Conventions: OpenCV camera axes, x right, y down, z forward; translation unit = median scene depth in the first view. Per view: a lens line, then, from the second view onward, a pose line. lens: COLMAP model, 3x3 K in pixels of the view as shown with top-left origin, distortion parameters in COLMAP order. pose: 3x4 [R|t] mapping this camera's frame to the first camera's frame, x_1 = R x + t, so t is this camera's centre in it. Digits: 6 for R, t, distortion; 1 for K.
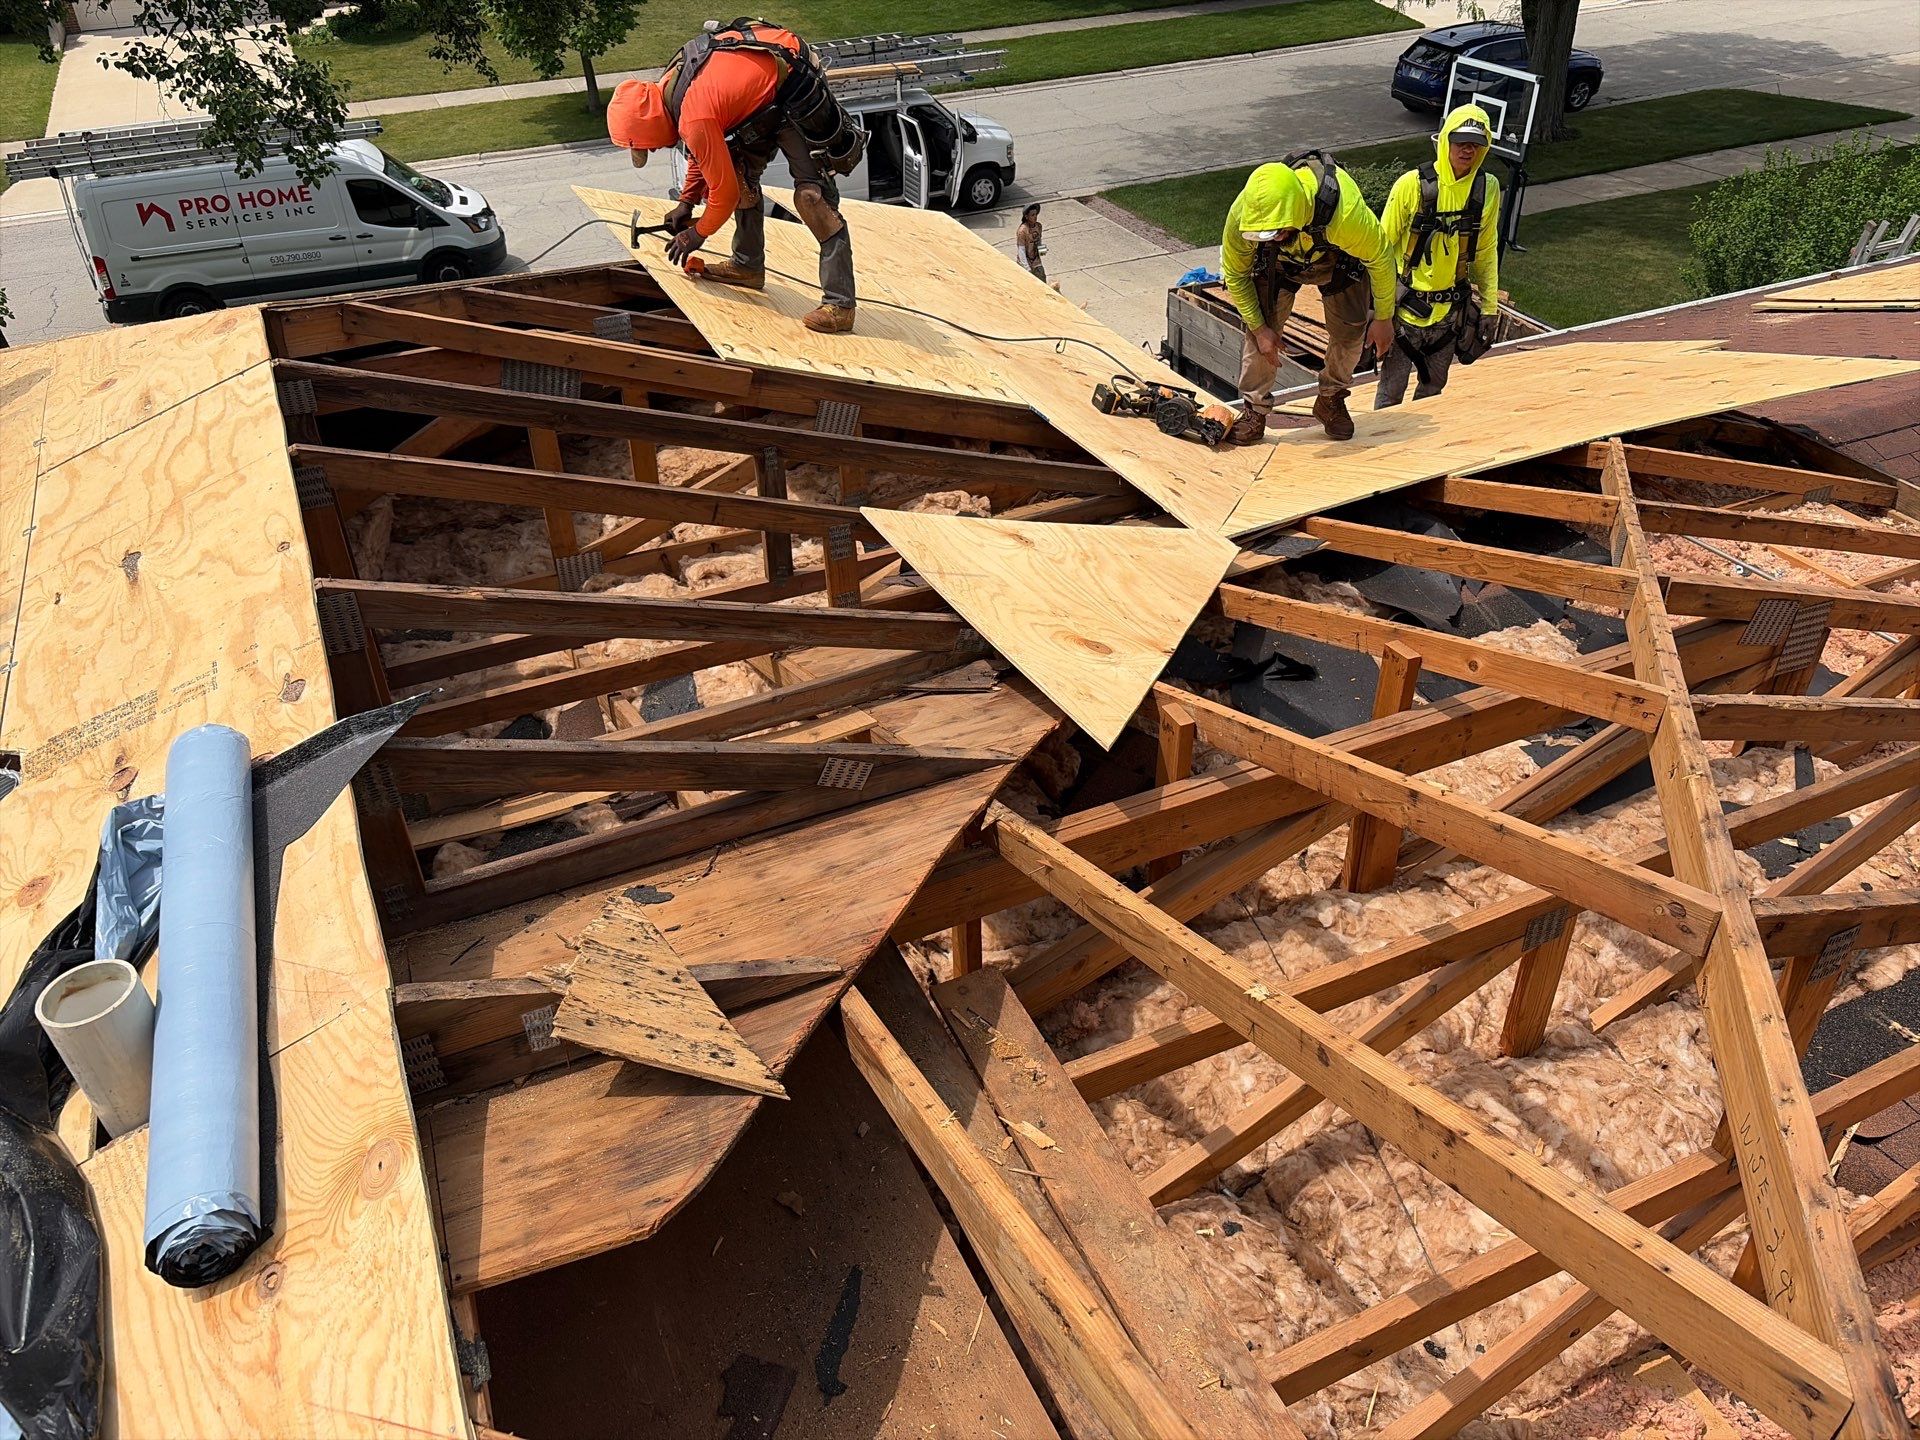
lens RADIAL K [[1436.7, 0, 975.4], [0, 1436.7, 750.7], [0, 0, 1]] dist [0.025098, -0.030864]
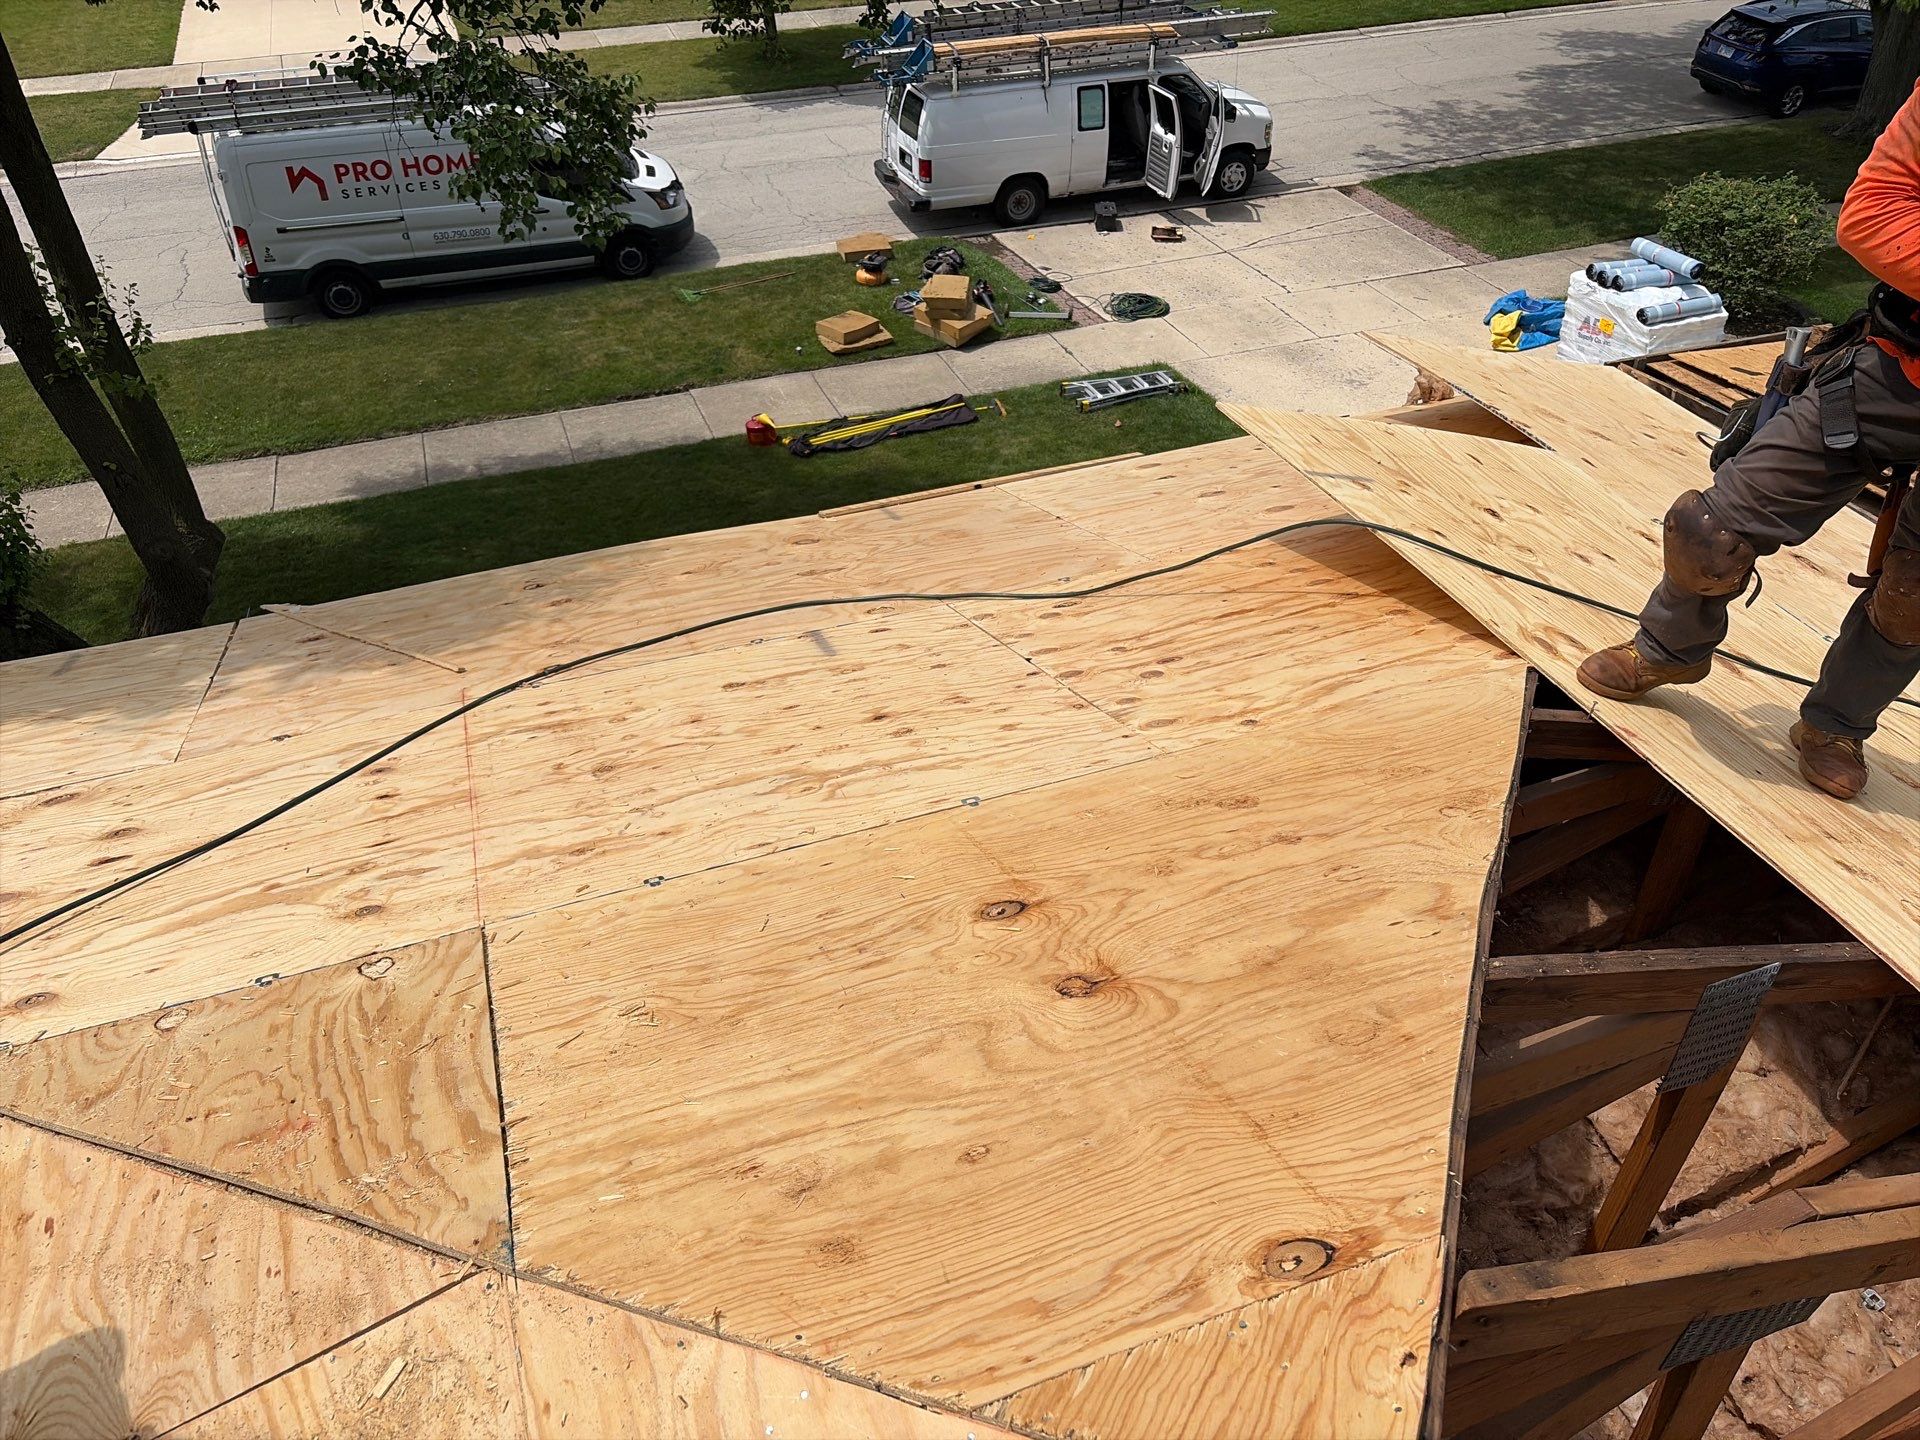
lens RADIAL K [[1421.2, 0, 978.0], [0, 1421.2, 749.3], [0, 0, 1]] dist [0.020978, -0.003249]
pose [[0.997703, 0.055286, -0.039136, -0.101015], [-0.053382, 0.997414, 0.048128, -0.082714], [0.041695, -0.045928, 0.998074, 0.129226]]
